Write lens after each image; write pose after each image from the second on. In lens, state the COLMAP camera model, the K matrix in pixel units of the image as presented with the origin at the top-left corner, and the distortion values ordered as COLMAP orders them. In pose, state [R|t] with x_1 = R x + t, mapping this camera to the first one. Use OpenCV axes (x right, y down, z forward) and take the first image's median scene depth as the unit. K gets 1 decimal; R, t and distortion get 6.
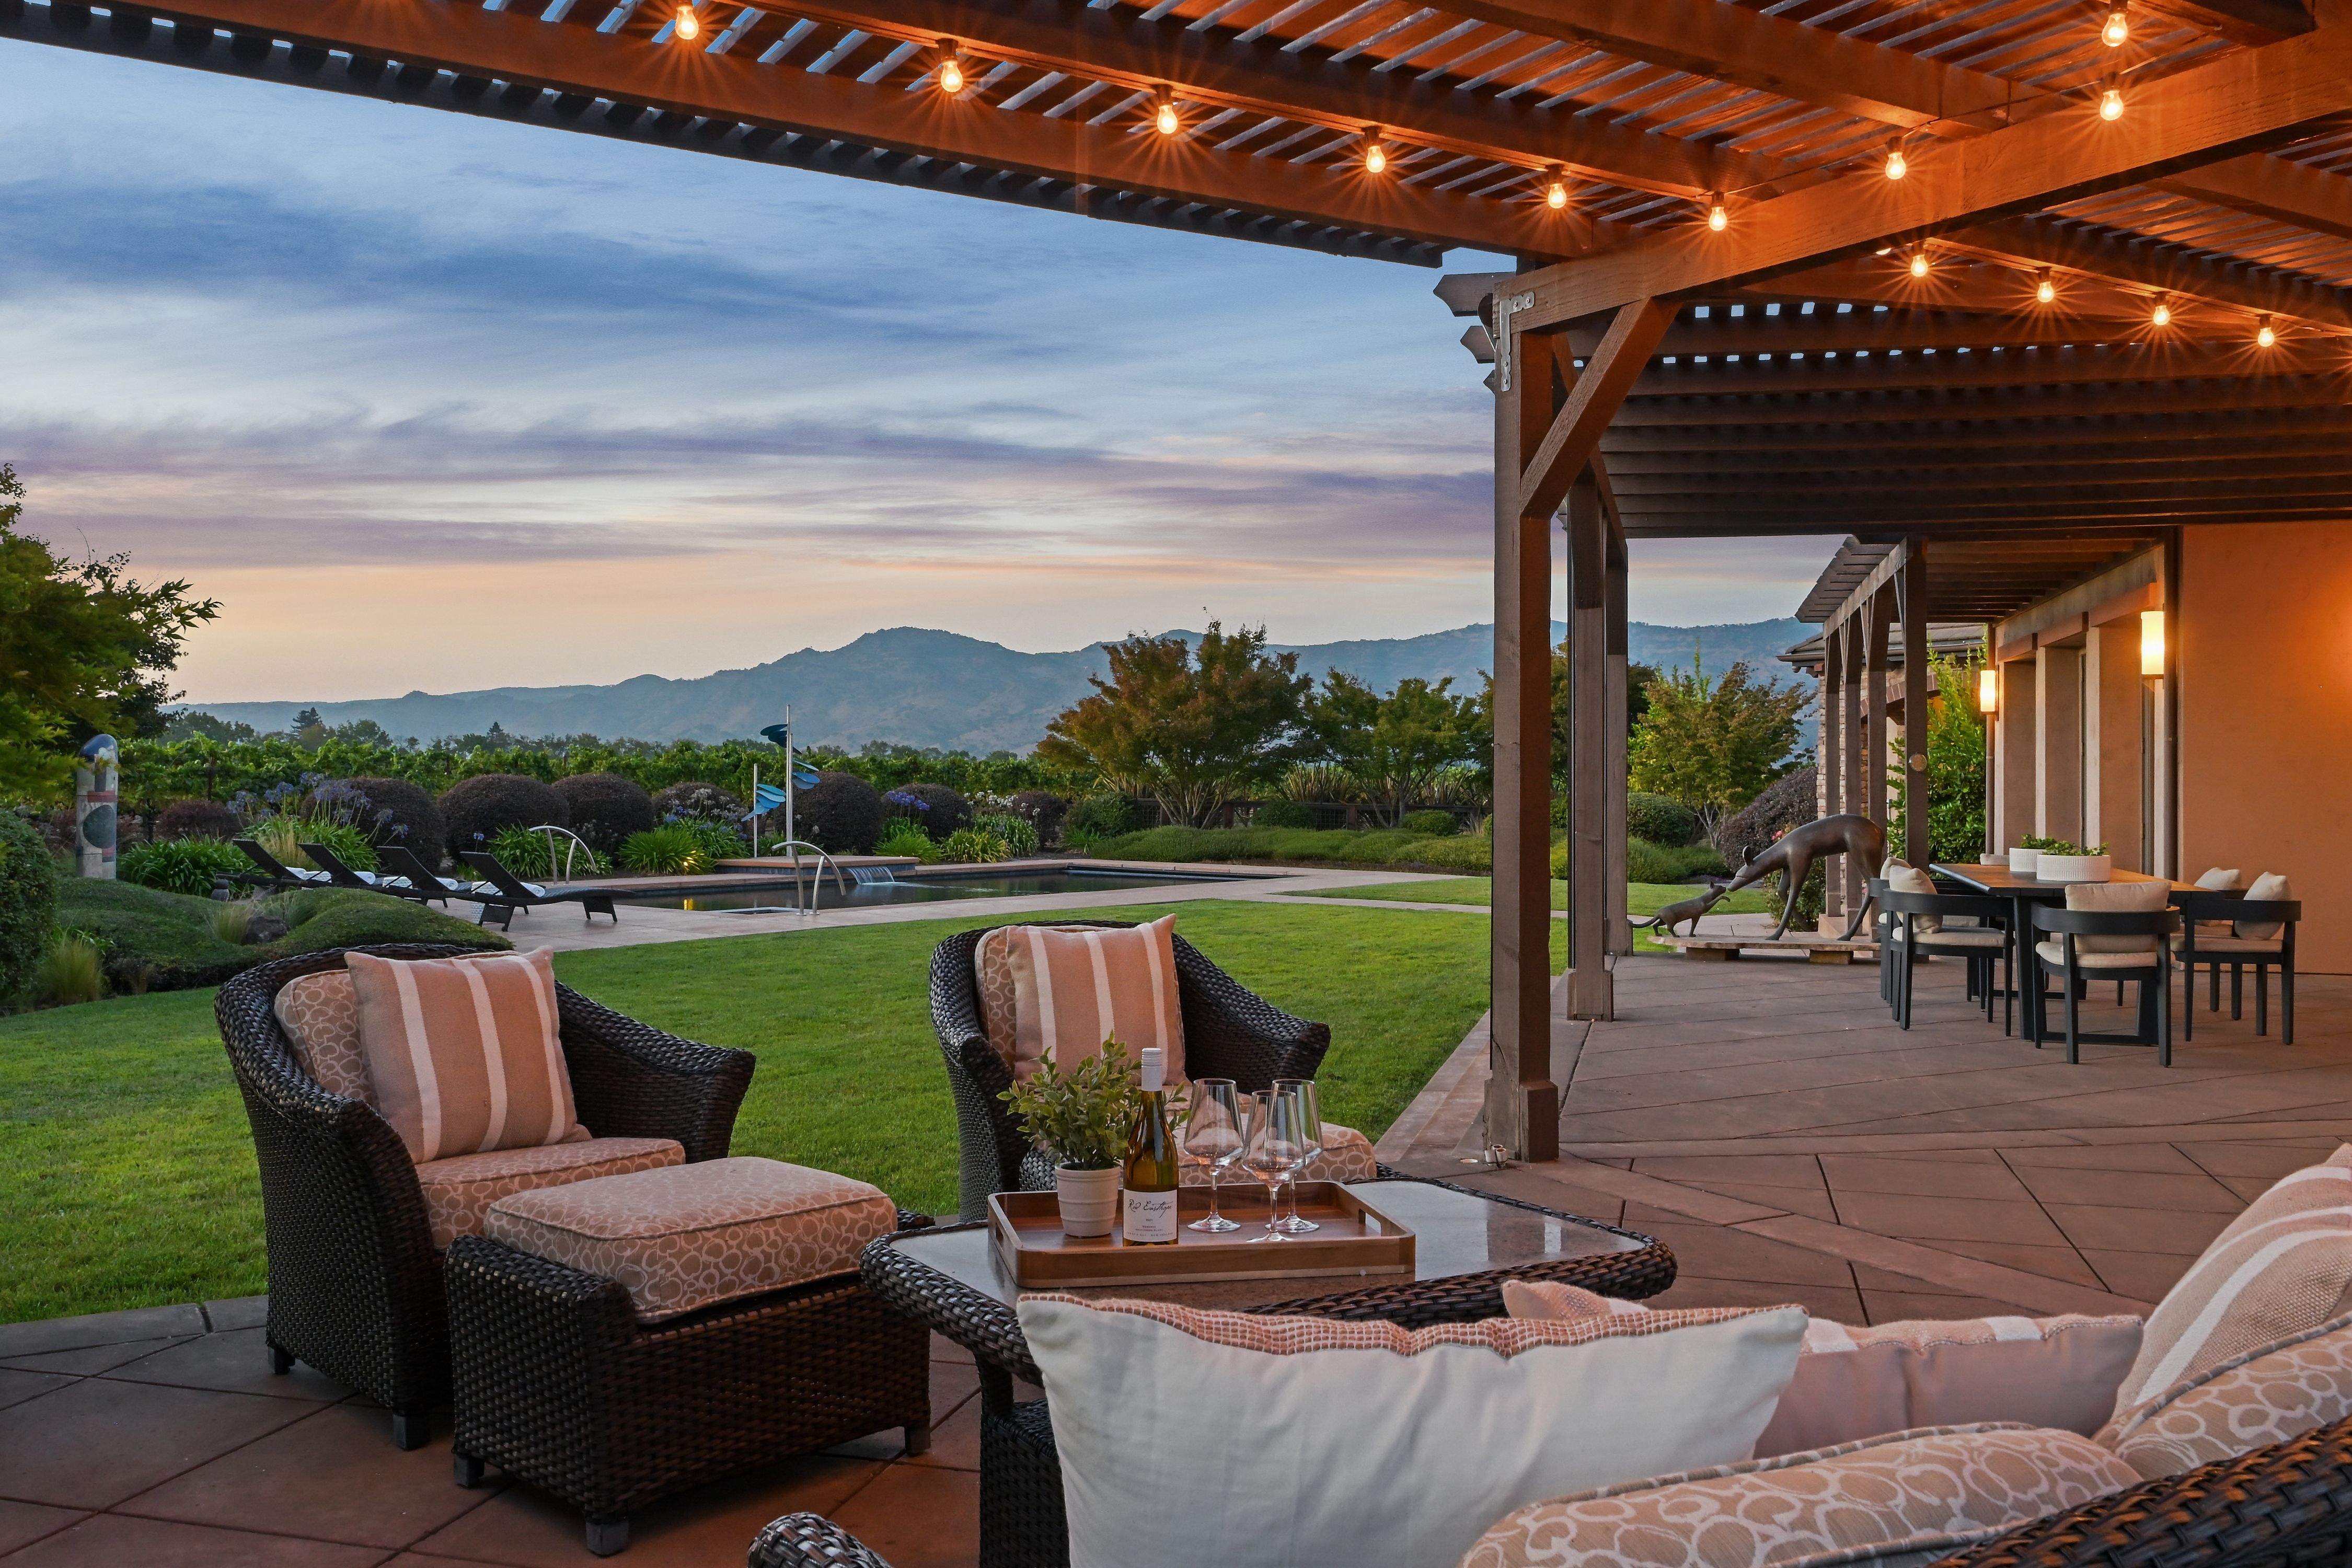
lens RADIAL K [[2017.2, 0, 1176.0], [0, 2017.2, 784.0], [0, 0, 1]] dist [0.010843, 0.001919]
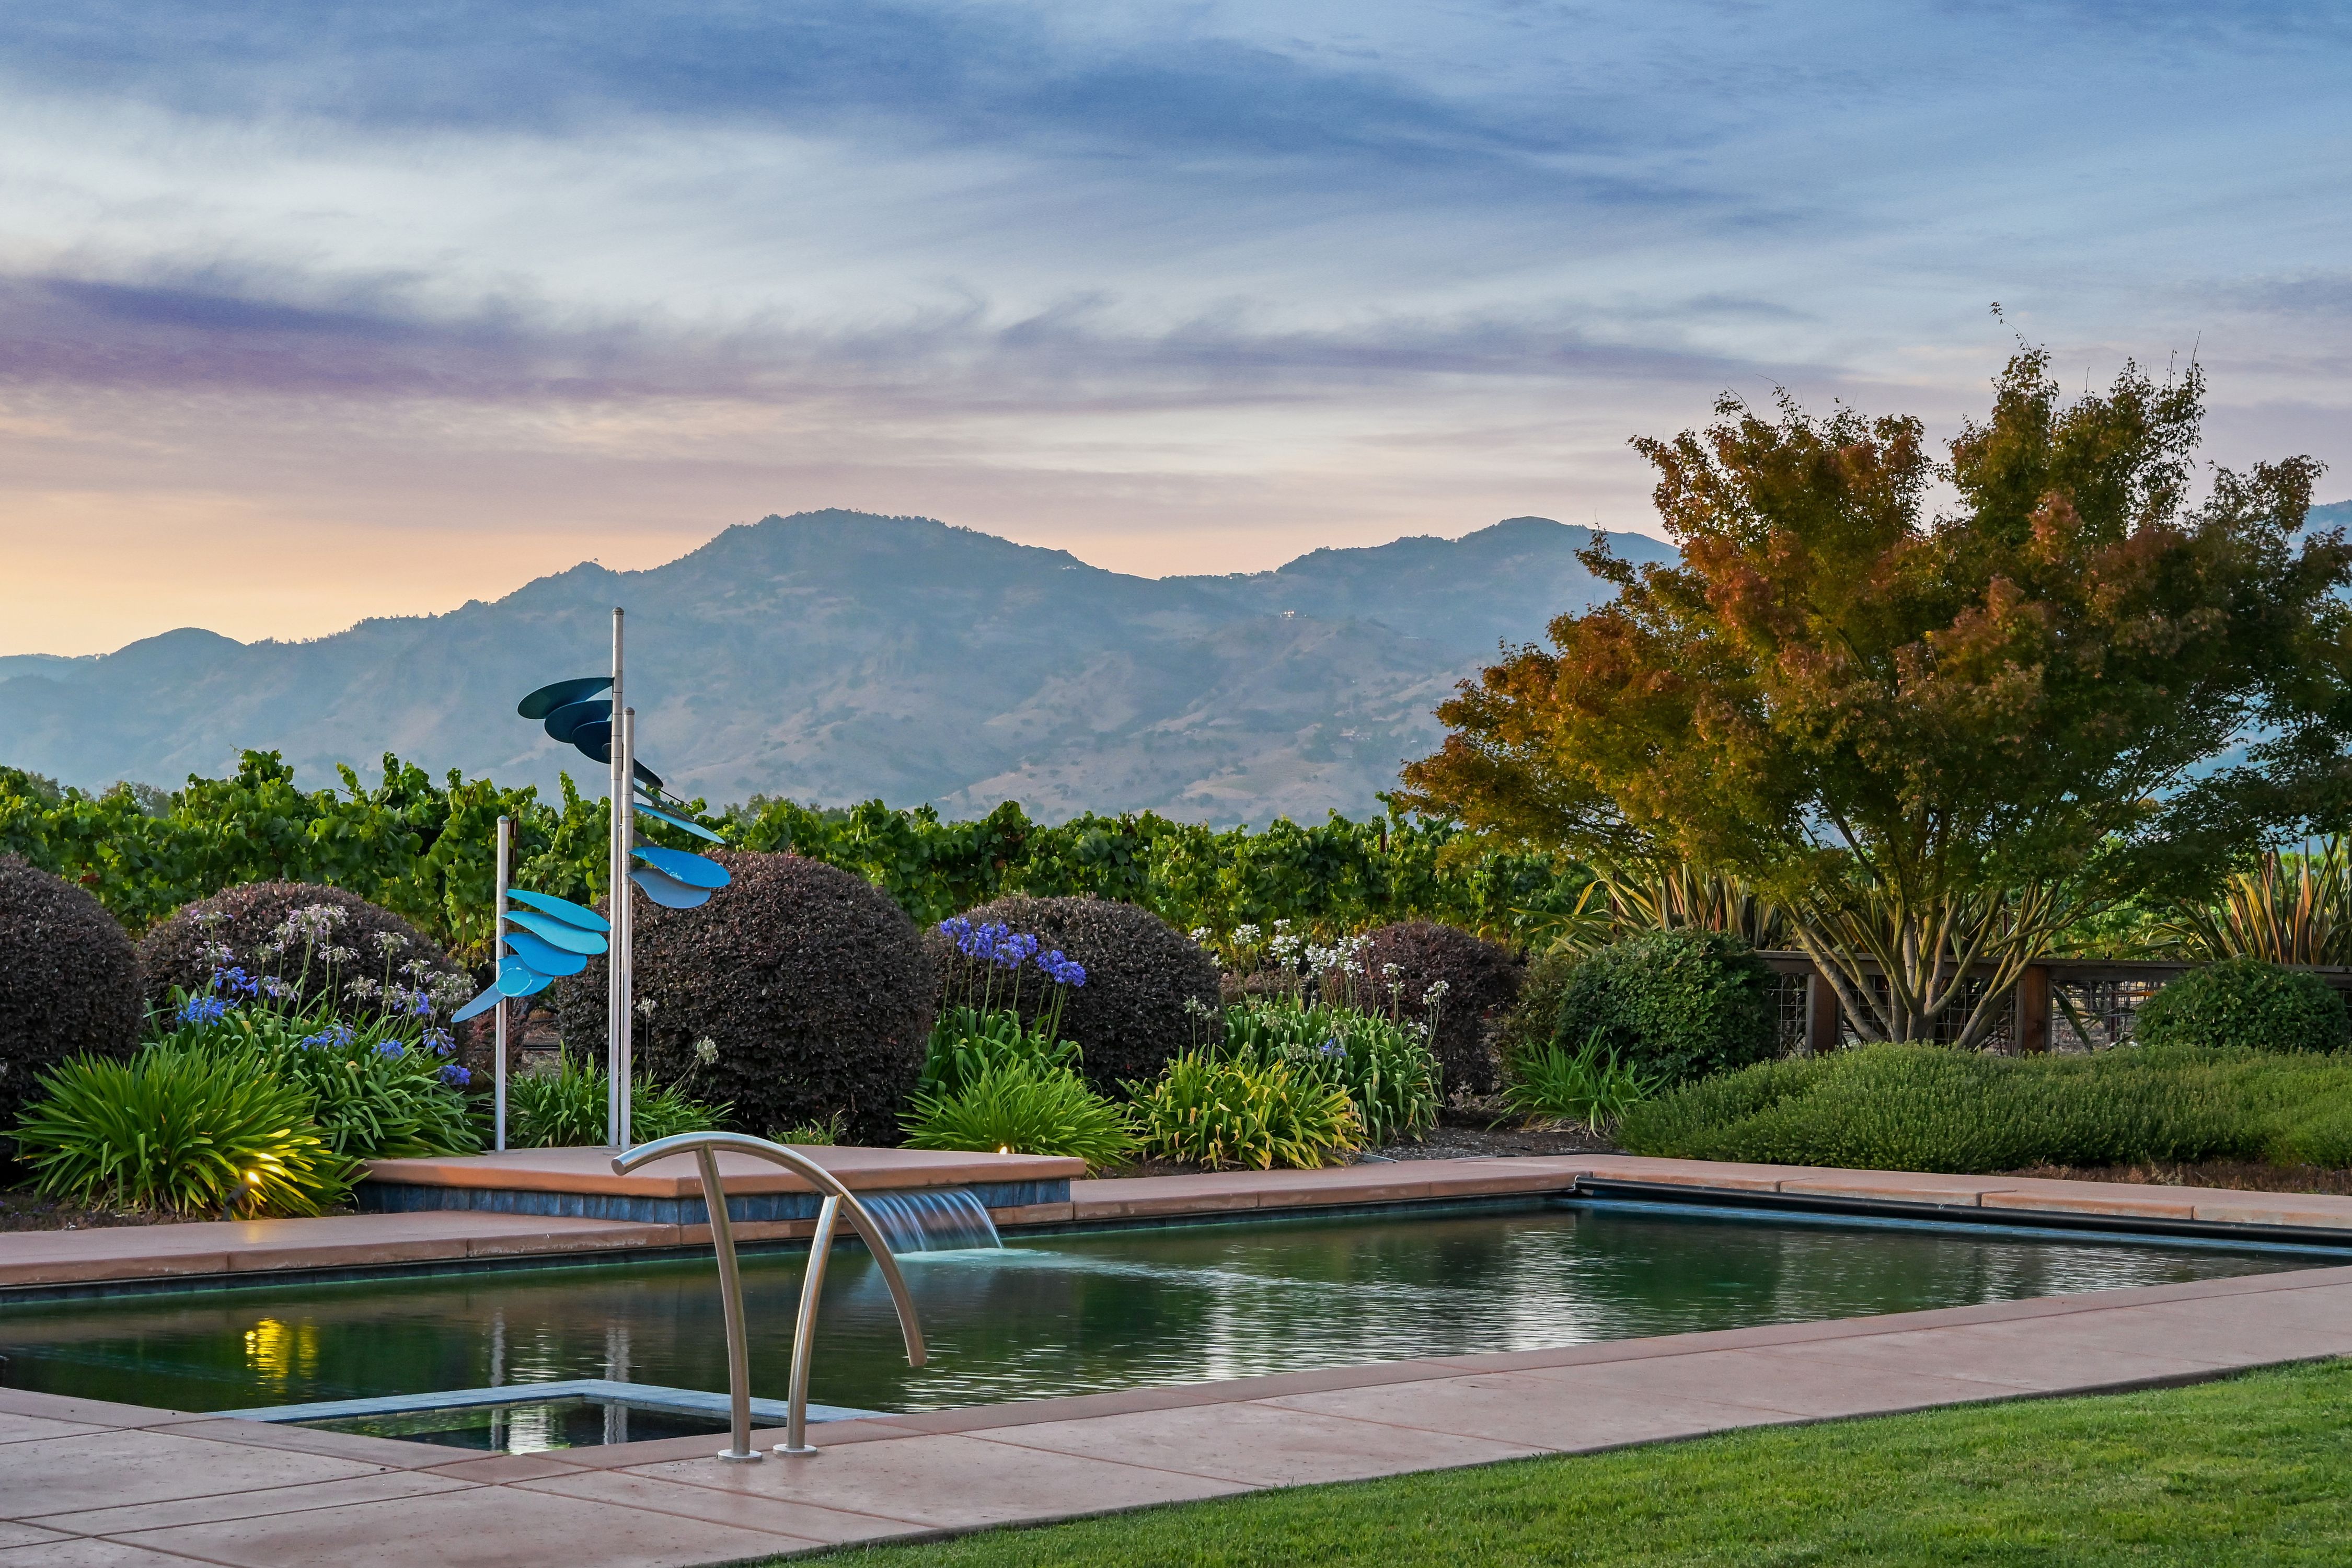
lens RADIAL K [[5138.9, 0, 1176.0], [0, 5138.9, 784.0], [0, 0, 1]] dist [-0.053362, 0.130308]
pose [[0.997842, 0.004113, -0.065532, -0.059025], [-0.005744, 0.999678, -0.024713, 0.002142], [0.065409, 0.025036, 0.997544, 0.254584]]
